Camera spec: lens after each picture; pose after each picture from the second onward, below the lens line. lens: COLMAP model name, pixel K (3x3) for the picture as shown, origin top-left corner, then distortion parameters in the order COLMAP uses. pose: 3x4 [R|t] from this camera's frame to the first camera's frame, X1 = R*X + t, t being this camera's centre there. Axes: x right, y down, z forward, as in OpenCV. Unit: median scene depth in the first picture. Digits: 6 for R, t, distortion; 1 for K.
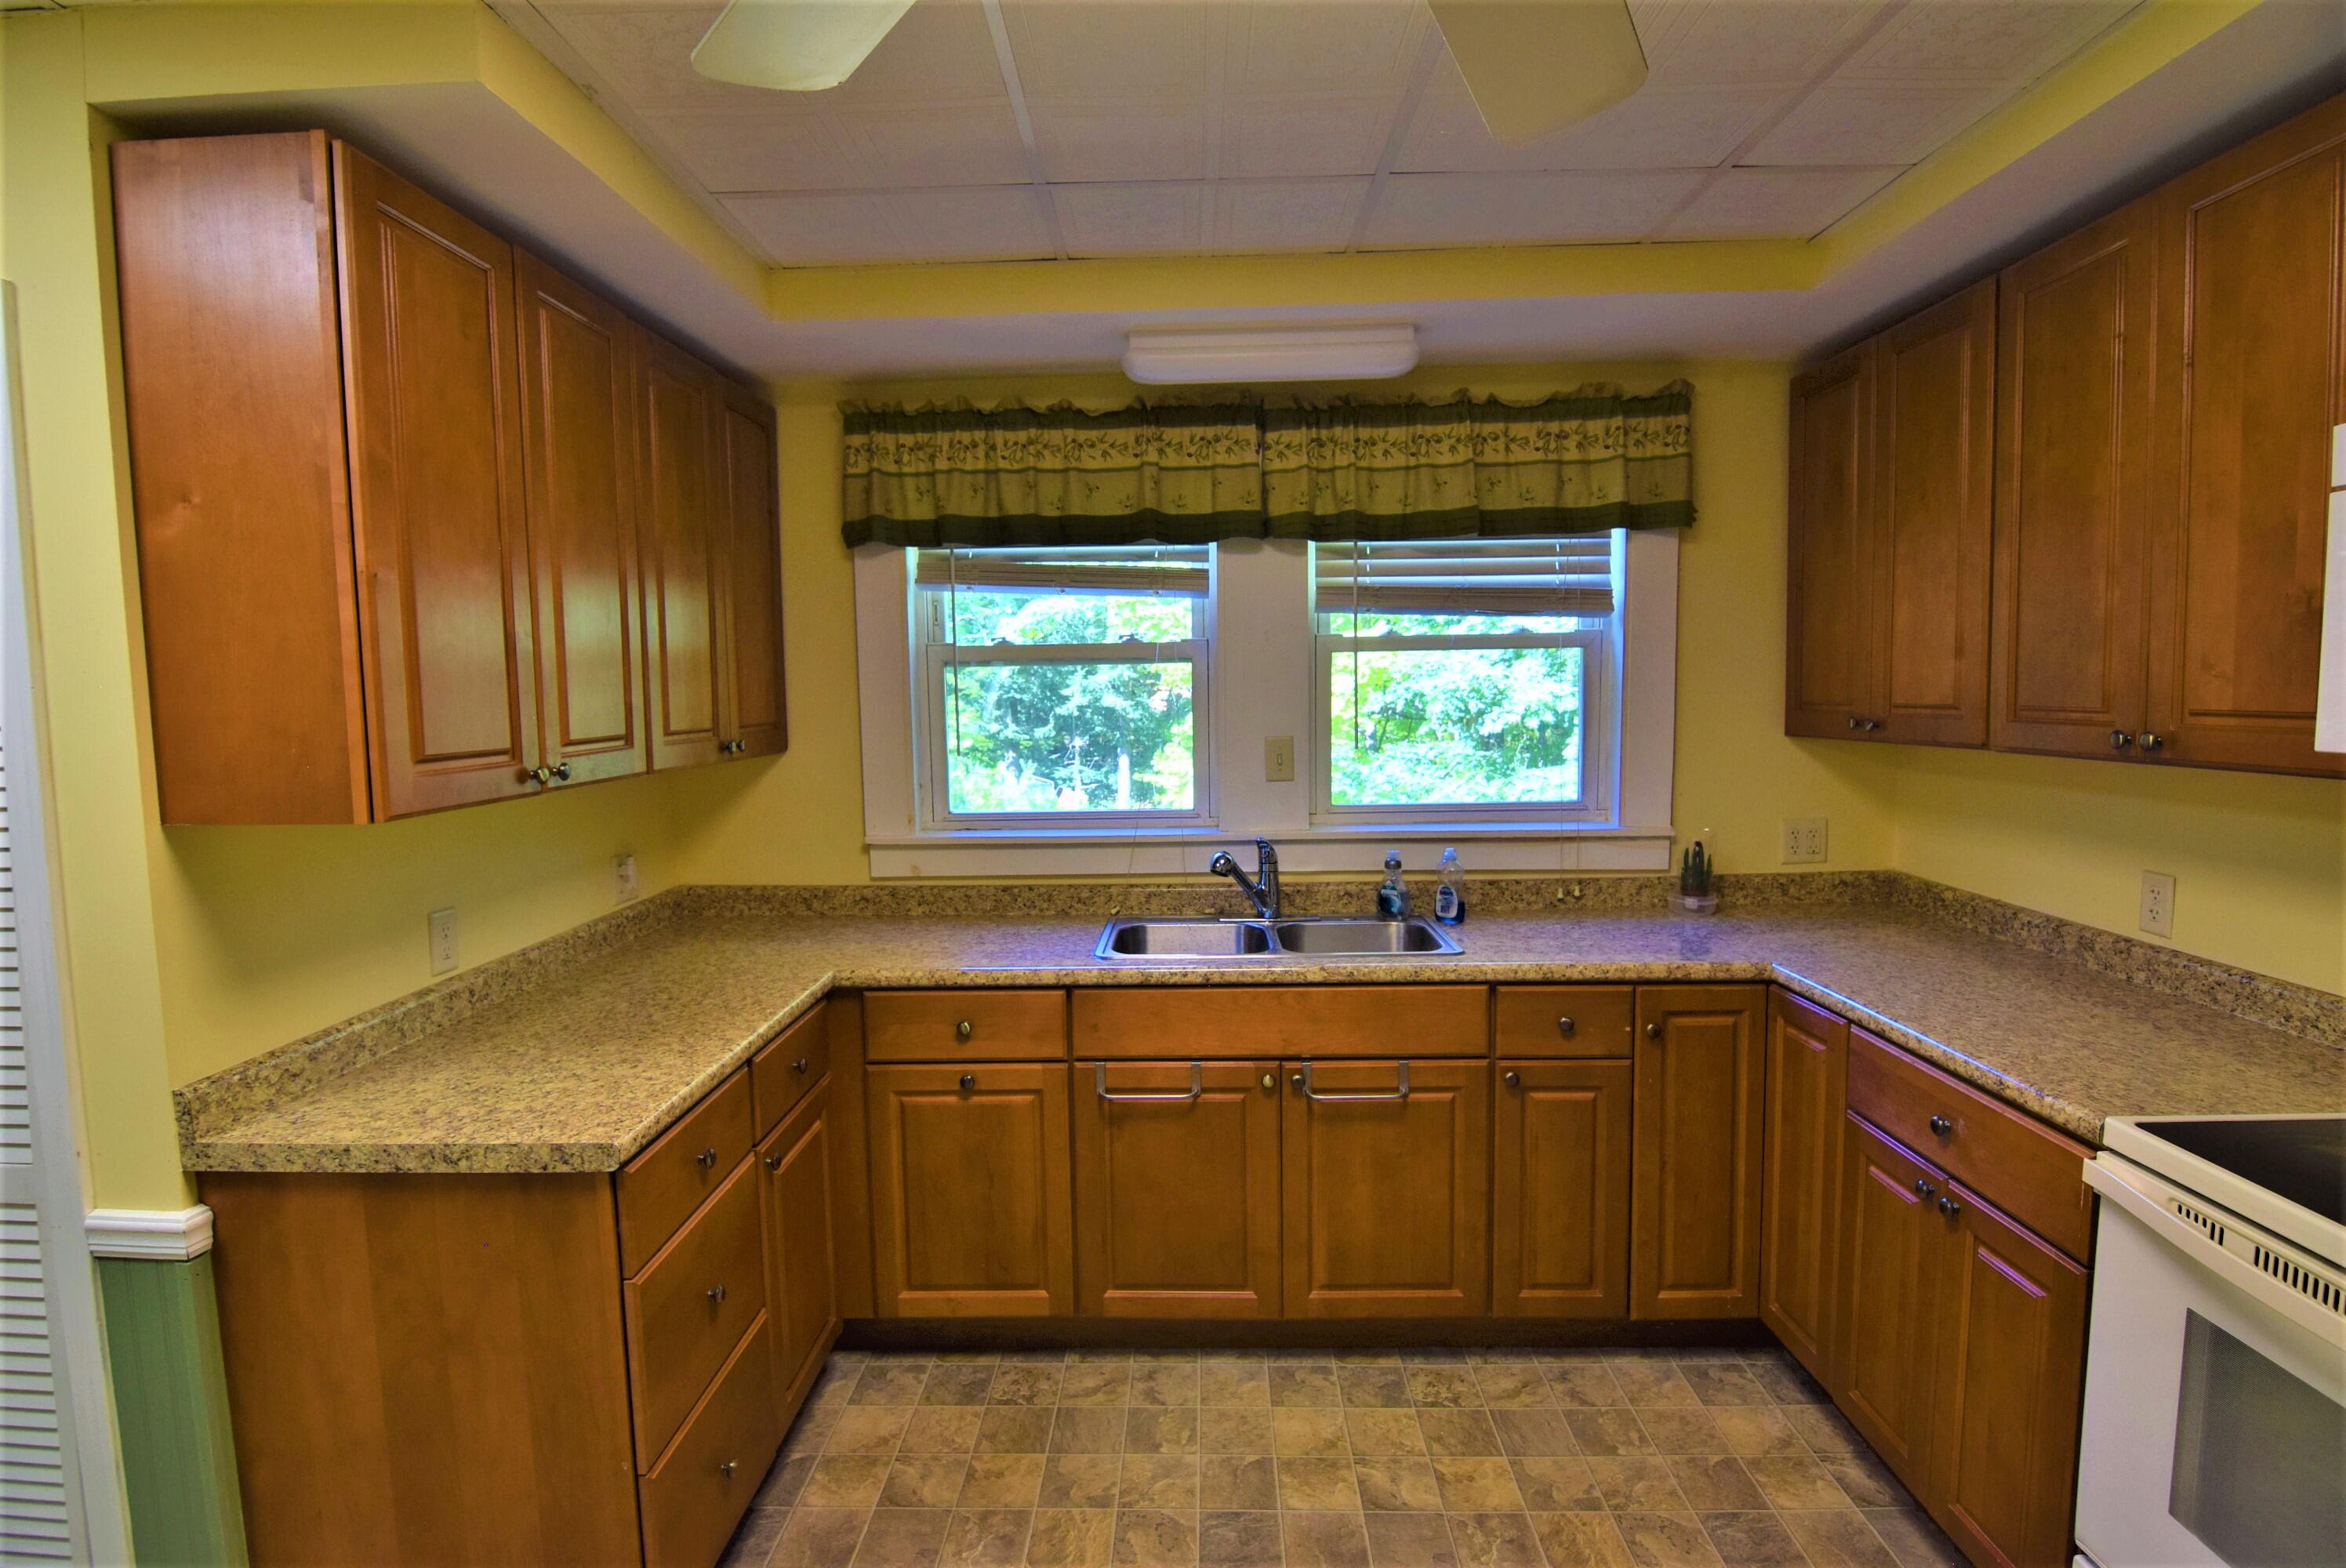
lens RADIAL K [[1137.6, 0, 1182.4], [0, 1137.6, 778.5], [0, 0, 1]] dist [0.000772, -0.015610]
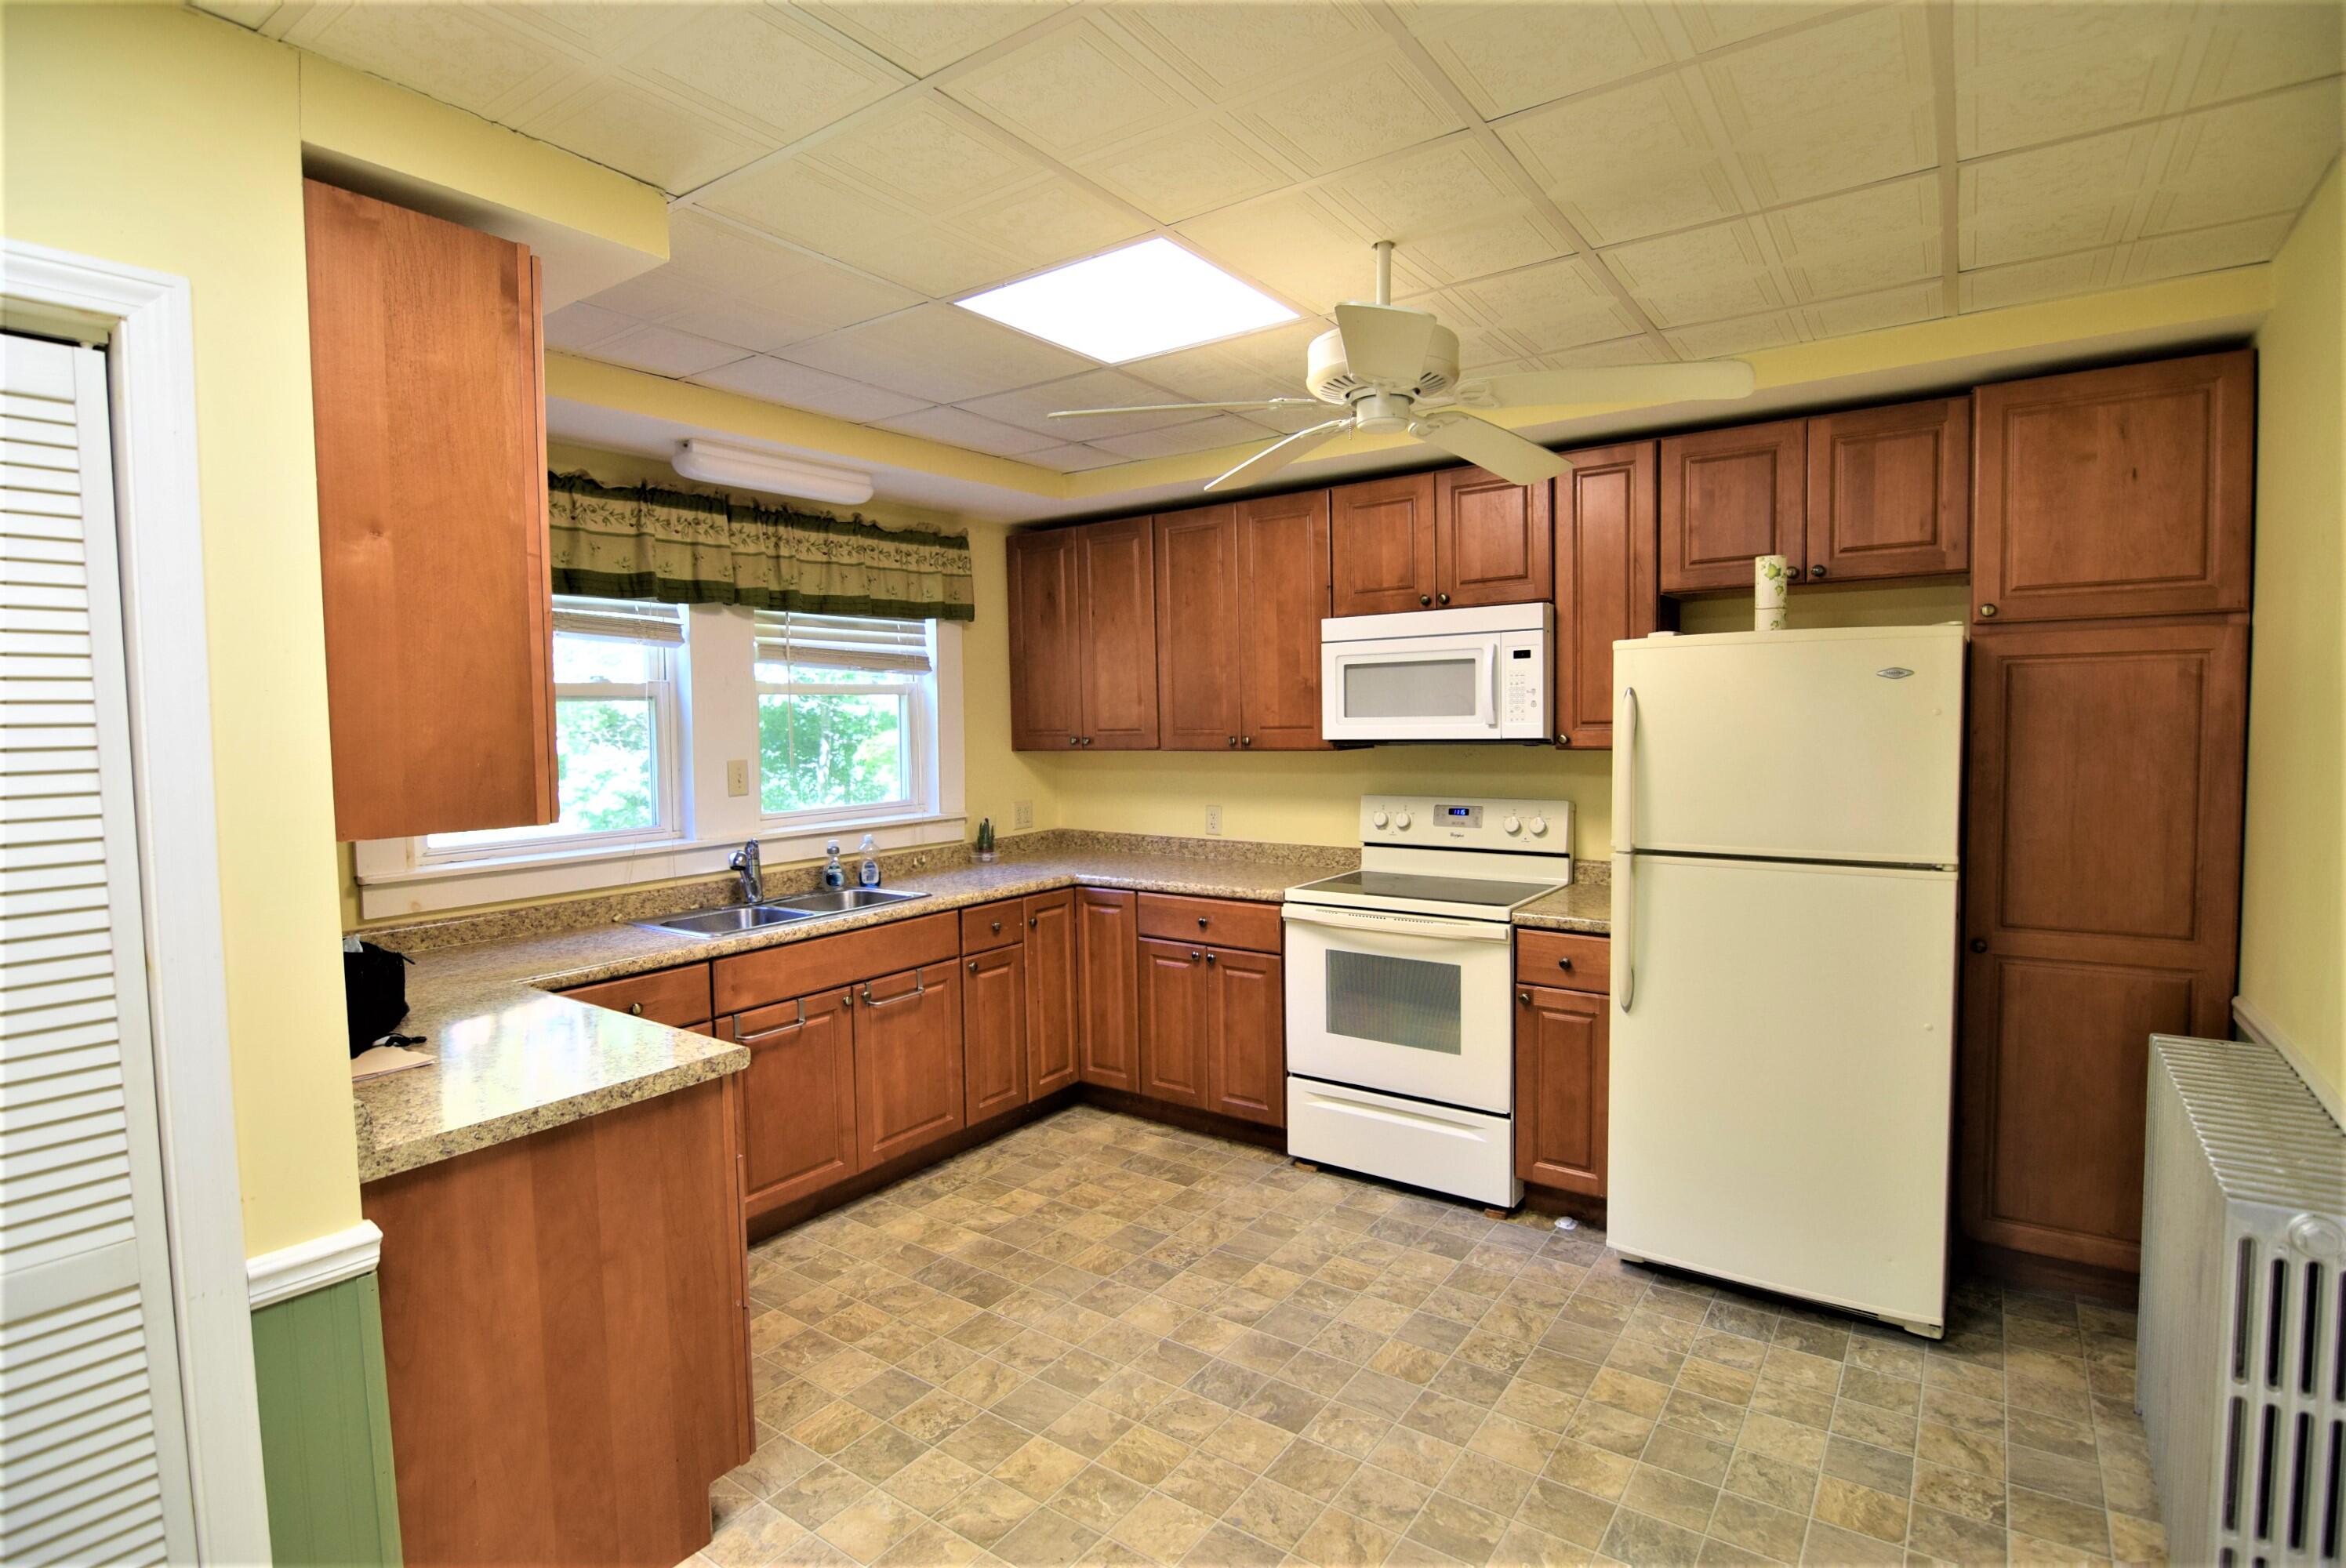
lens RADIAL K [[1137.6, 0, 1182.4], [0, 1137.6, 778.5], [0, 0, 1]] dist [0.000772, -0.015610]
pose [[0.552974, -0.040808, 0.832199, -0.820128], [0.076106, 0.997098, -0.001676, 0.026875], [-0.829715, 0.064262, 0.554475, -0.126644]]
